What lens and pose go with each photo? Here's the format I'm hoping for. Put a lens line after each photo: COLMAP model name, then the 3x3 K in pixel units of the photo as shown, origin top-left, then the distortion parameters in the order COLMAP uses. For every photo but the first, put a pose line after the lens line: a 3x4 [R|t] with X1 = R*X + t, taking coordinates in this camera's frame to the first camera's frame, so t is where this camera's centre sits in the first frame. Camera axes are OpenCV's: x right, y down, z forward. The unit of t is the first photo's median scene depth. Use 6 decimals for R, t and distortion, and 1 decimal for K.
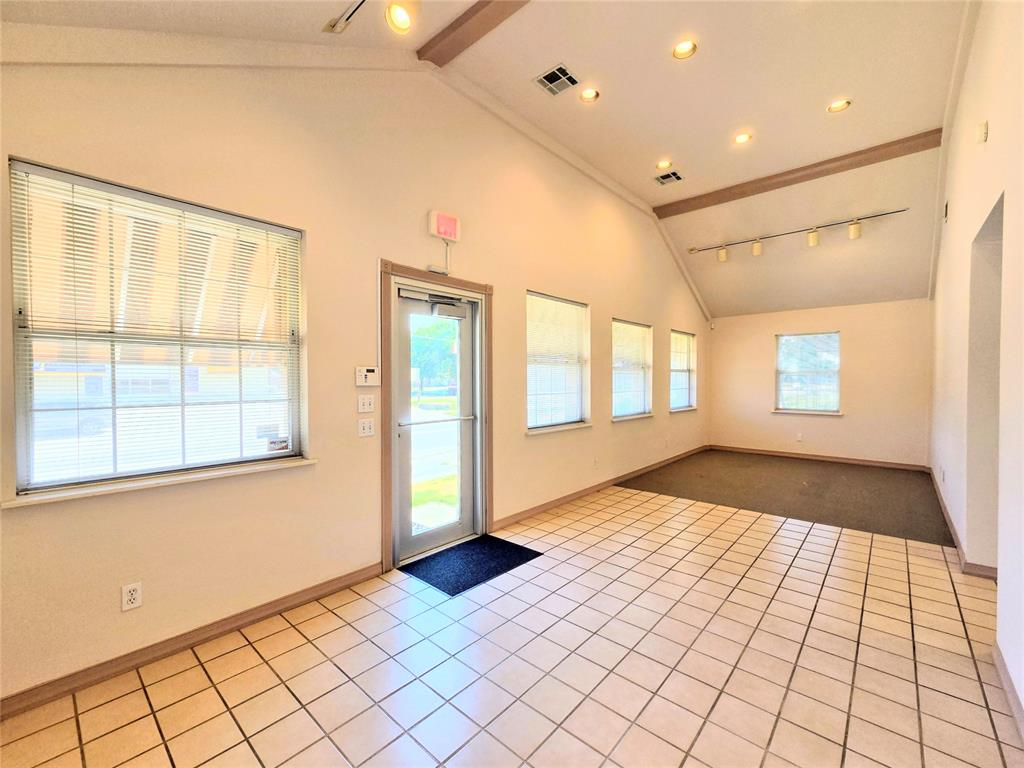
lens RADIAL K [[424.7, 0, 505.5], [0, 424.7, 382.8], [0, 0, 1]] dist [0.002276, 0.000130]
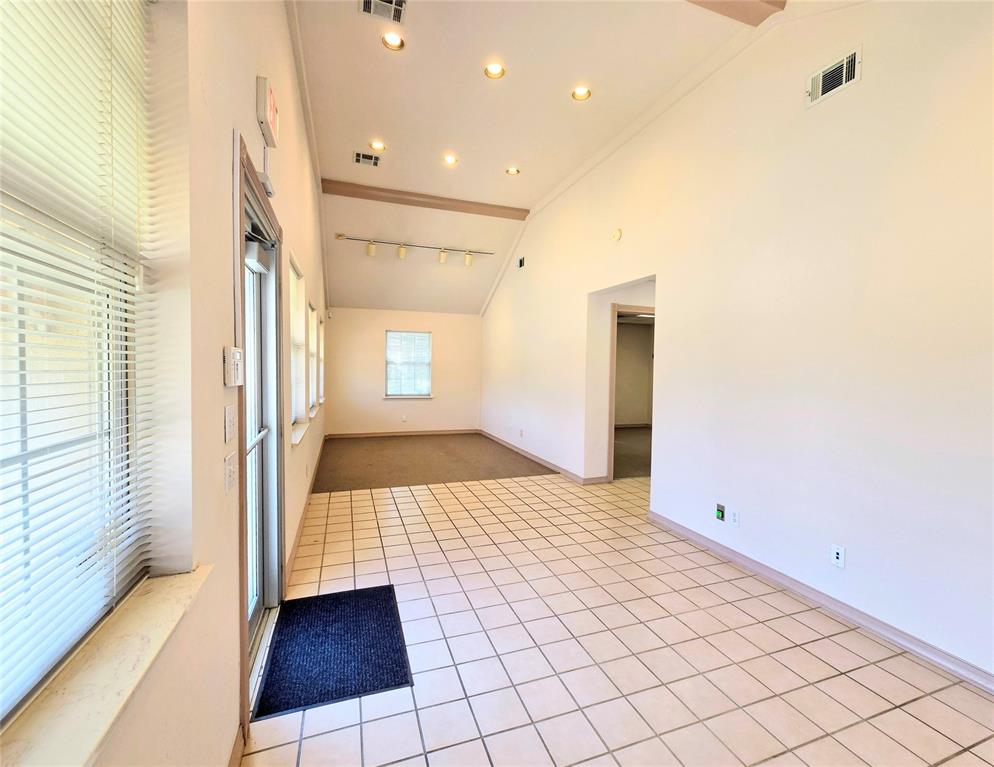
lens RADIAL K [[430.5, 0, 497.0], [0, 430.5, 383.5], [0, 0, 1]] dist [-0.004471, -0.000366]
pose [[0.472779, -0.022529, 0.880893, -0.434872], [-0.005626, 0.999576, 0.028584, -0.008705], [-0.881163, -0.018470, 0.472451, 0.352425]]
